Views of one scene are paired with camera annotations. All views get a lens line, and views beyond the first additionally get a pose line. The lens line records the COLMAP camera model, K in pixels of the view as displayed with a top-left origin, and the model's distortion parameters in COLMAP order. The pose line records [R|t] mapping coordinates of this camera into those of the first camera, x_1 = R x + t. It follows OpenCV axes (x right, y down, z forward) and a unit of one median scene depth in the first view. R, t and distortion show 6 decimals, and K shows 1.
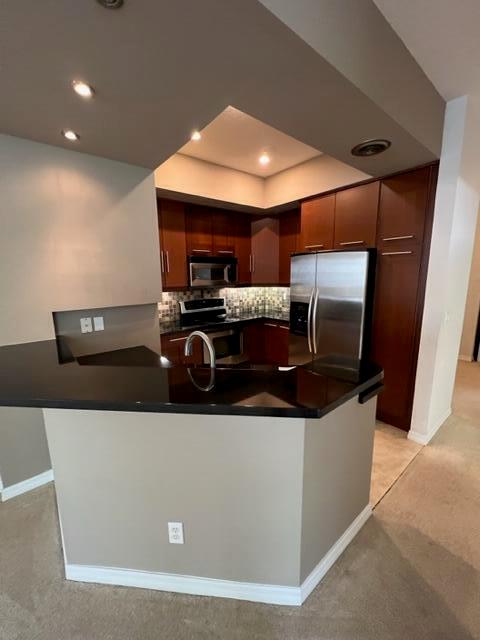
lens RADIAL K [[258.5, 0, 240.9], [0, 258.5, 321.3], [0, 0, 1]] dist [-0.000675, -0.000076]
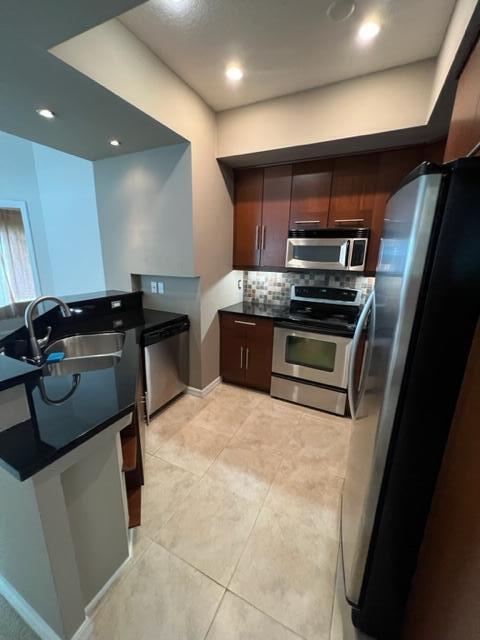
lens RADIAL K [[260.3, 0, 241.2], [0, 260.3, 317.5], [0, 0, 1]] dist [0.000962, -0.000040]
pose [[0.423643, 0.236345, -0.874453, 0.471050], [-0.191127, 0.966951, 0.168751, -0.086641], [0.885436, 0.095641, 0.454814, 0.475921]]
